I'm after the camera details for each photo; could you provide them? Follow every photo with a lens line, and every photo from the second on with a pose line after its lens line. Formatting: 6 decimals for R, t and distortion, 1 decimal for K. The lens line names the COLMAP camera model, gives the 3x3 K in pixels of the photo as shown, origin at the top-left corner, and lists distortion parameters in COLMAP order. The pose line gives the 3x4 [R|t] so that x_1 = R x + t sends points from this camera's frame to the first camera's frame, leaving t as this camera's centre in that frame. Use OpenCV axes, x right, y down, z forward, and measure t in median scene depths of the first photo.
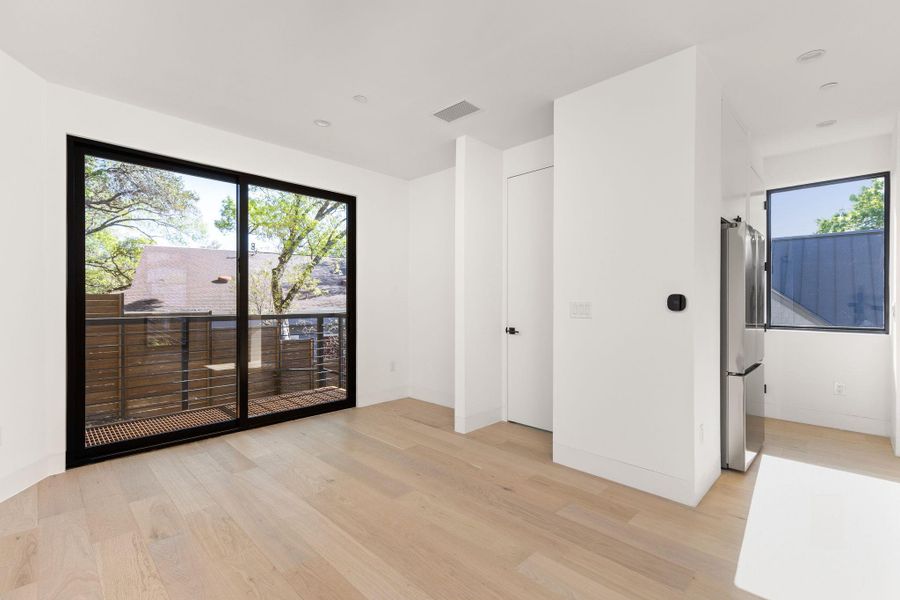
lens RADIAL K [[404.4, 0, 448.7], [0, 404.4, 300.9], [0, 0, 1]] dist [0.003655, -0.000086]
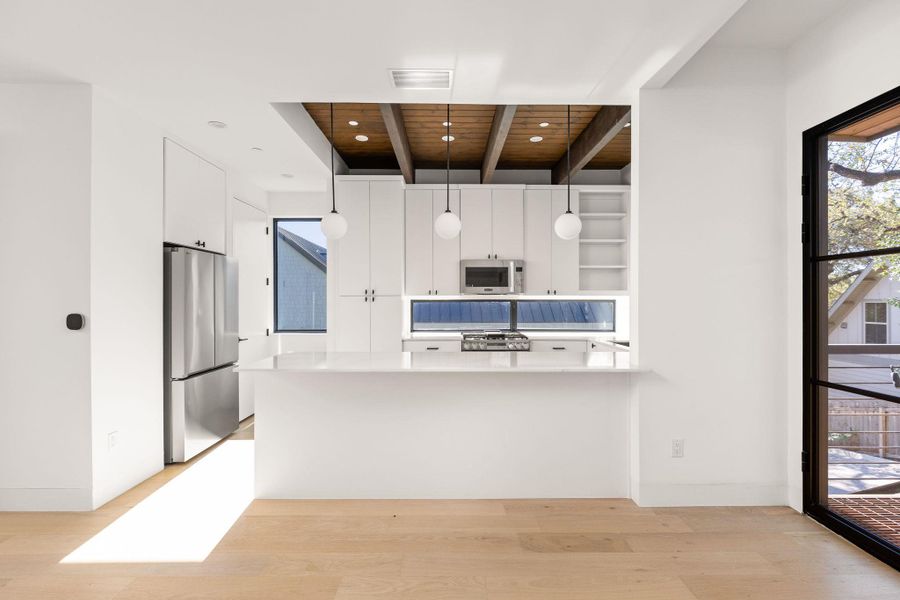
lens RADIAL K [[420.2, 0, 450.8], [0, 420.2, 301.8], [0, 0, 1]] dist [-0.001178, -0.000084]
pose [[0.700998, -0.004095, 0.713152, 0.308547], [0.000520, 0.999986, 0.005231, -0.035511], [-0.713163, -0.003296, 0.700990, -0.300550]]
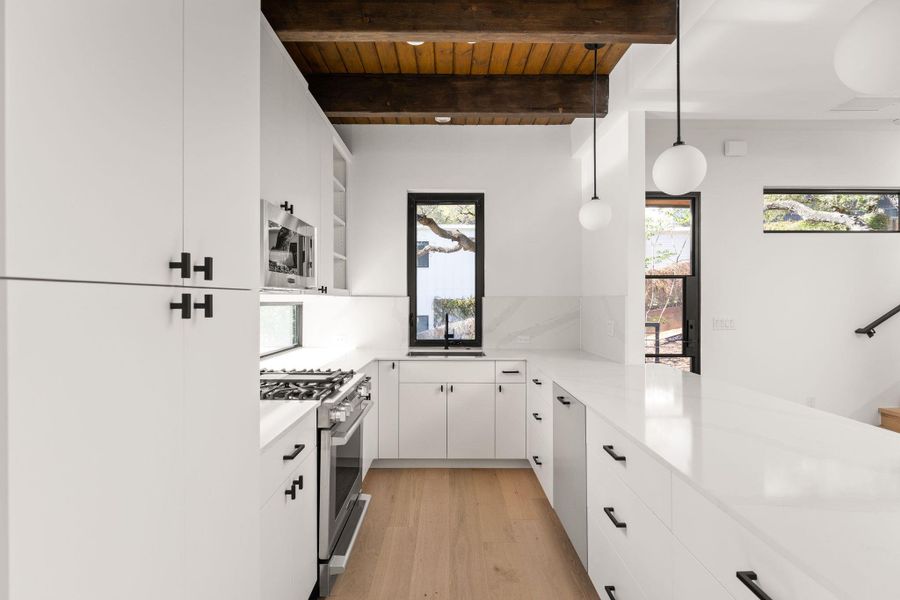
lens RADIAL K [[420.2, 0, 450.8], [0, 420.2, 301.8], [0, 0, 1]] dist [-0.001178, -0.000084]
pose [[-0.714058, -0.004596, 0.700071, 0.762223], [-0.002199, 0.999988, 0.004322, -0.039944], [-0.700083, 0.001546, -0.714060, 0.804277]]
